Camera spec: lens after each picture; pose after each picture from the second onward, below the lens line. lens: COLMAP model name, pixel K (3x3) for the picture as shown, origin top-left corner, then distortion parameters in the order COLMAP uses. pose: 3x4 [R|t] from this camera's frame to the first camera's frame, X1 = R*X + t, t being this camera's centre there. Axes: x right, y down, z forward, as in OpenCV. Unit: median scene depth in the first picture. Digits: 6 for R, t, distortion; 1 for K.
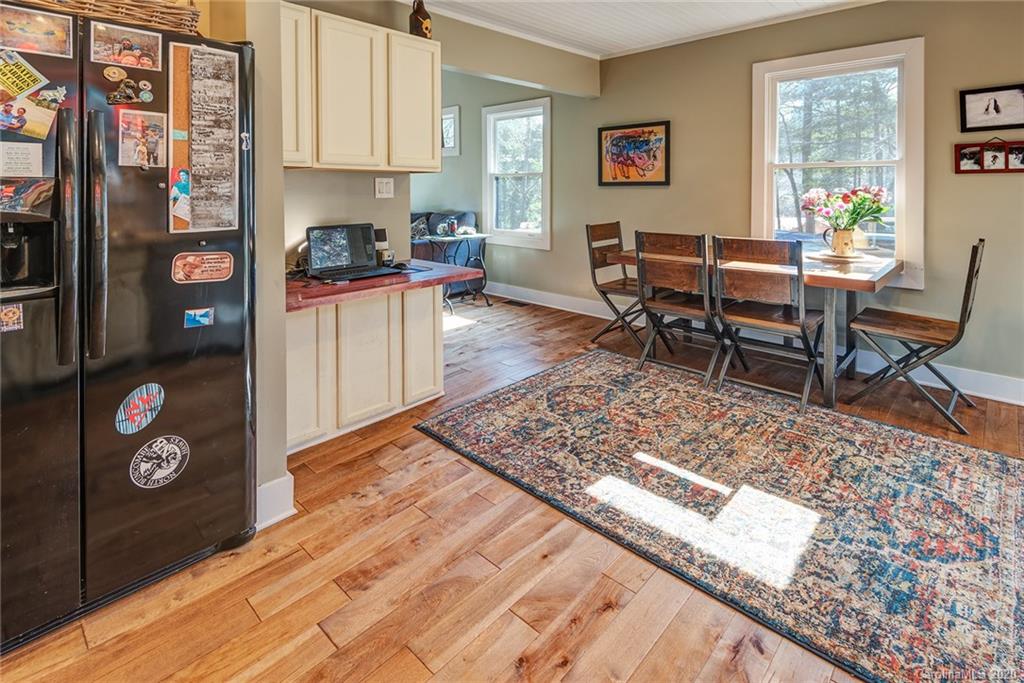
lens RADIAL K [[507.1, 0, 523.5], [0, 507.1, 194.3], [0, 0, 1]] dist [0.017740, -0.007807]
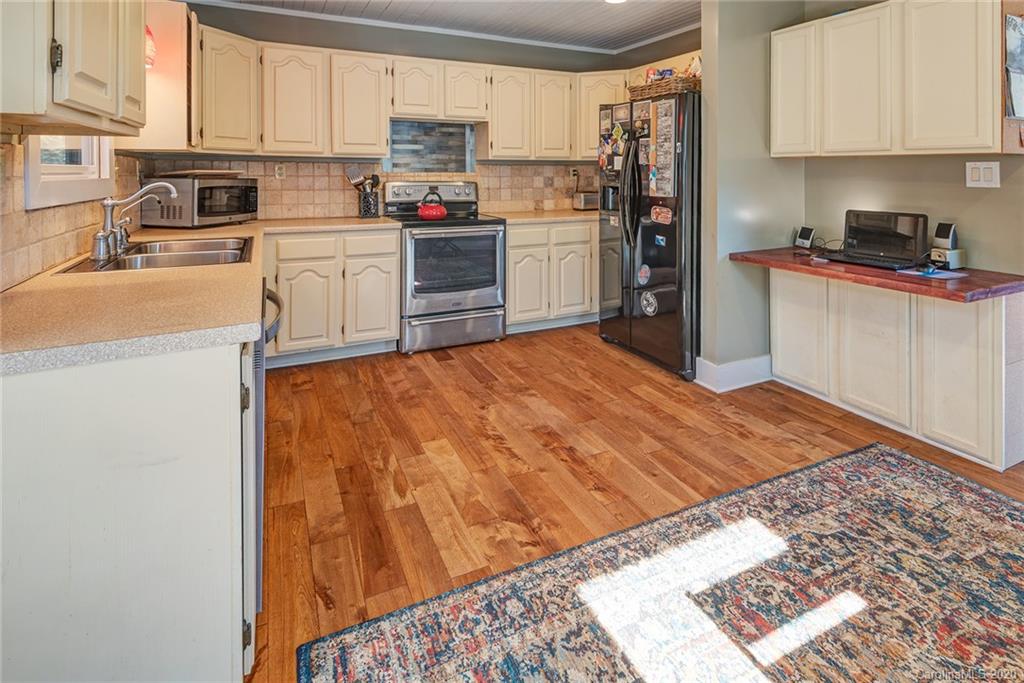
lens RADIAL K [[507.1, 0, 512.0], [0, 507.1, 176.7], [0, 0, 1]] dist [0.017740, -0.007807]
pose [[-0.370534, 0.005022, -0.928805, 1.092652], [-0.011744, 0.999880, 0.010092, -0.011688], [0.928745, 0.014647, -0.370430, 0.945127]]
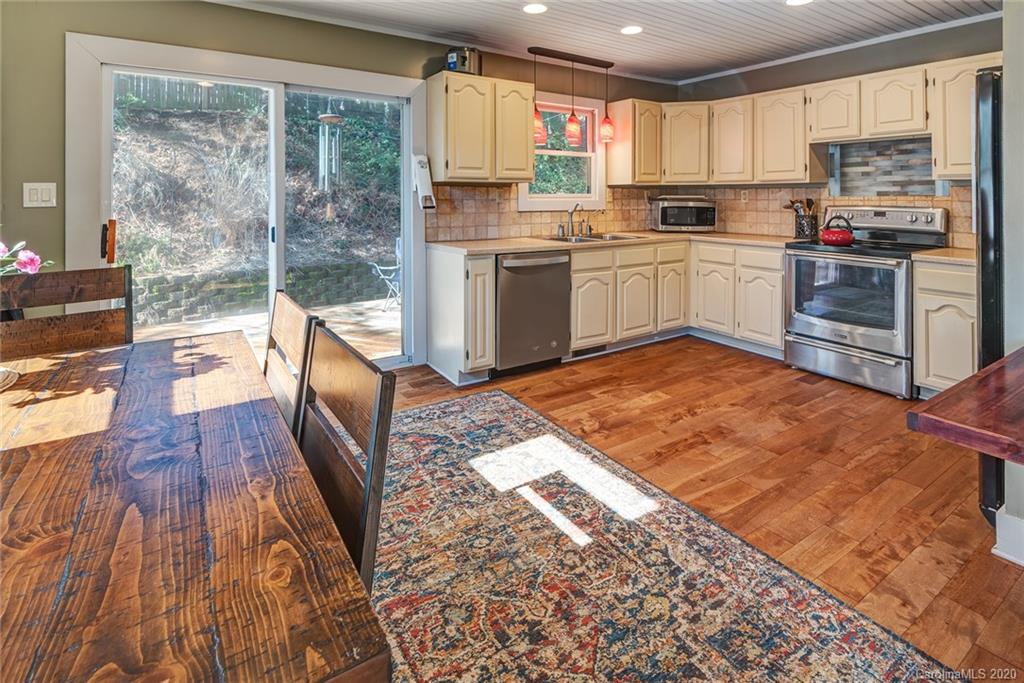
lens RADIAL K [[507.1, 0, 516.0], [0, 507.1, 202.7], [0, 0, 1]] dist [0.017740, -0.007807]
pose [[-0.972598, -0.000825, 0.232492, 0.170933], [0.005102, 0.999677, 0.024888, -0.034826], [-0.232438, 0.025392, -0.972280, 1.997709]]
